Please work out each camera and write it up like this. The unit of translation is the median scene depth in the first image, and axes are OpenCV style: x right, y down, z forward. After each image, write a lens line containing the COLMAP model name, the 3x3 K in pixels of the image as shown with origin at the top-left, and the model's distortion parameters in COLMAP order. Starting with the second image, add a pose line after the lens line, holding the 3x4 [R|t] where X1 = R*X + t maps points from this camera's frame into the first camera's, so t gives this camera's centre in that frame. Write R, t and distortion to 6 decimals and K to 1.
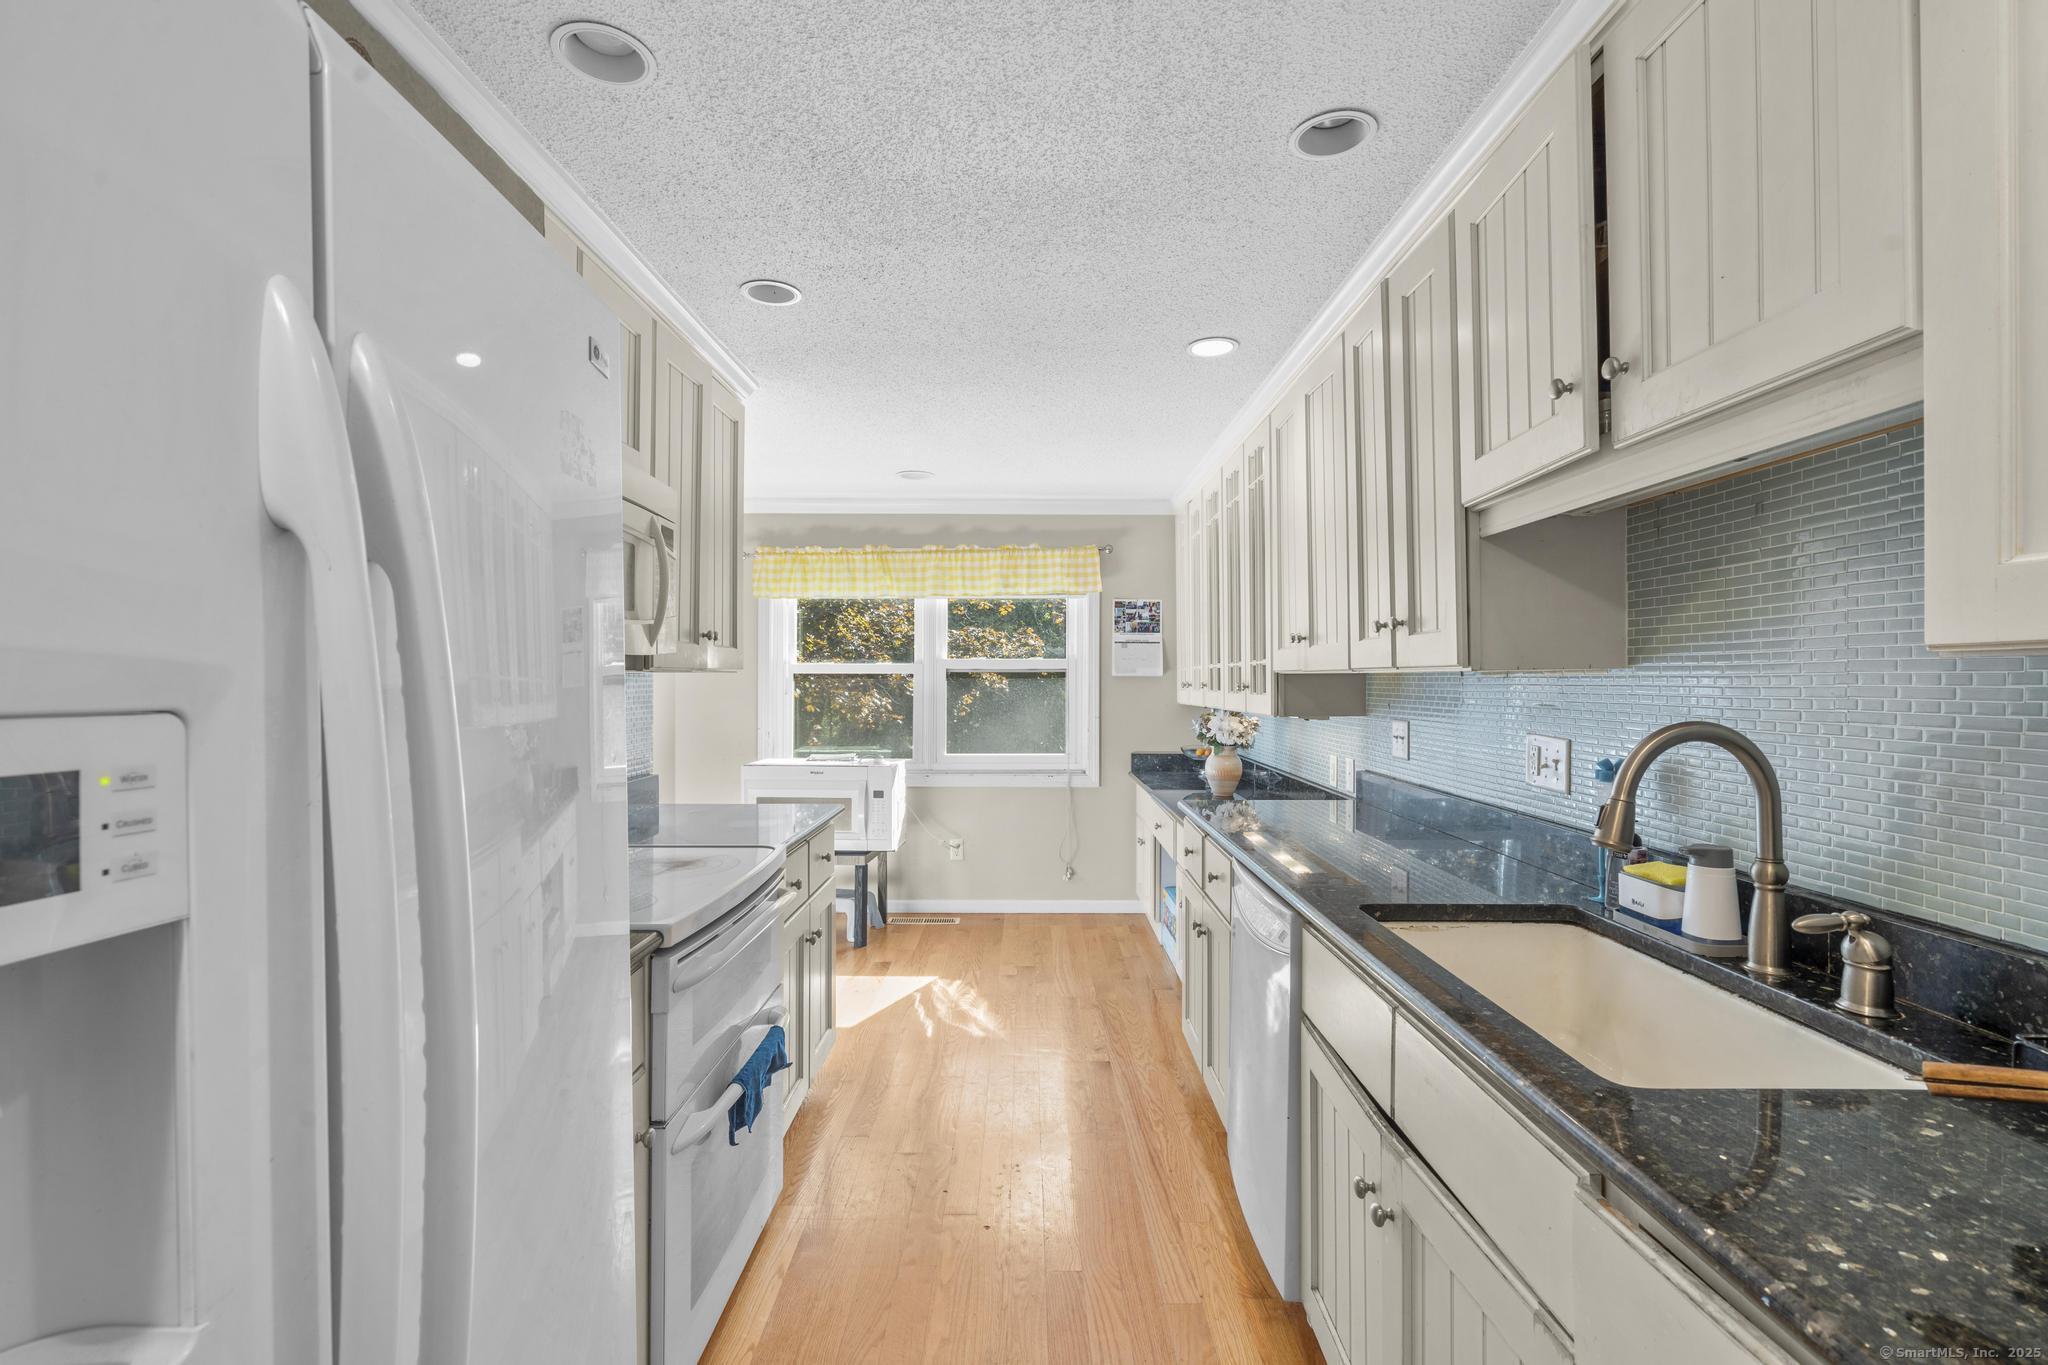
lens RADIAL K [[919.8, 0, 1023.6], [0, 919.8, 682.0], [0, 0, 1]] dist [-0.005684, 0.003228]
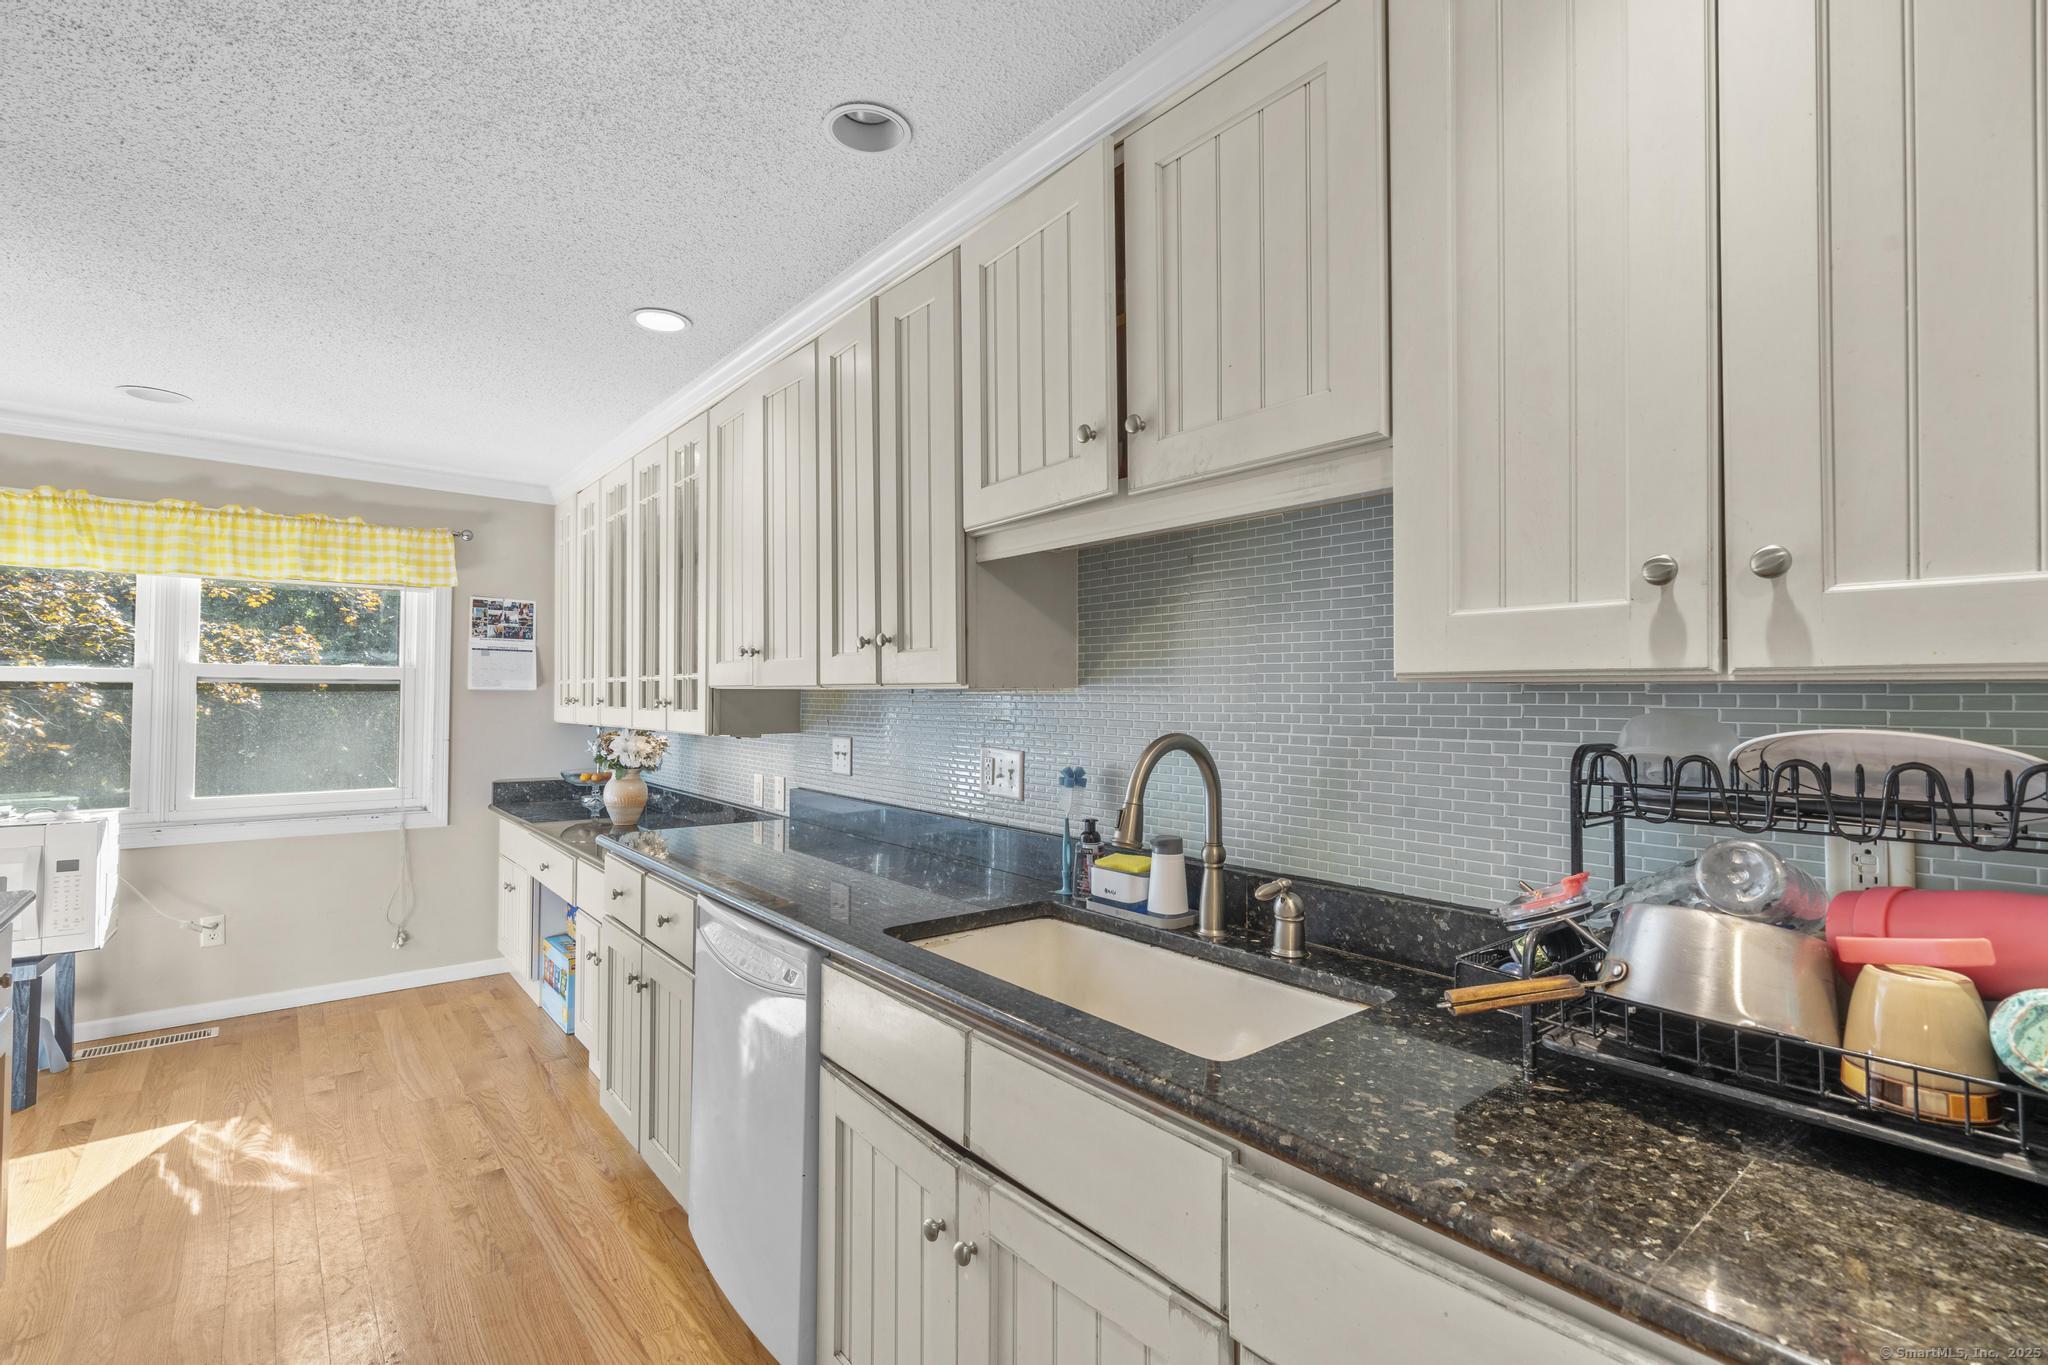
lens RADIAL K [[919.8, 0, 1019.8], [0, 919.8, 681.9], [0, 0, 1]] dist [-0.005684, 0.003228]
pose [[0.771002, 0.016543, 0.636618, -0.117699], [-0.005077, 0.999790, -0.019832, 0.000951], [-0.636813, 0.012058, 0.770924, 0.133825]]
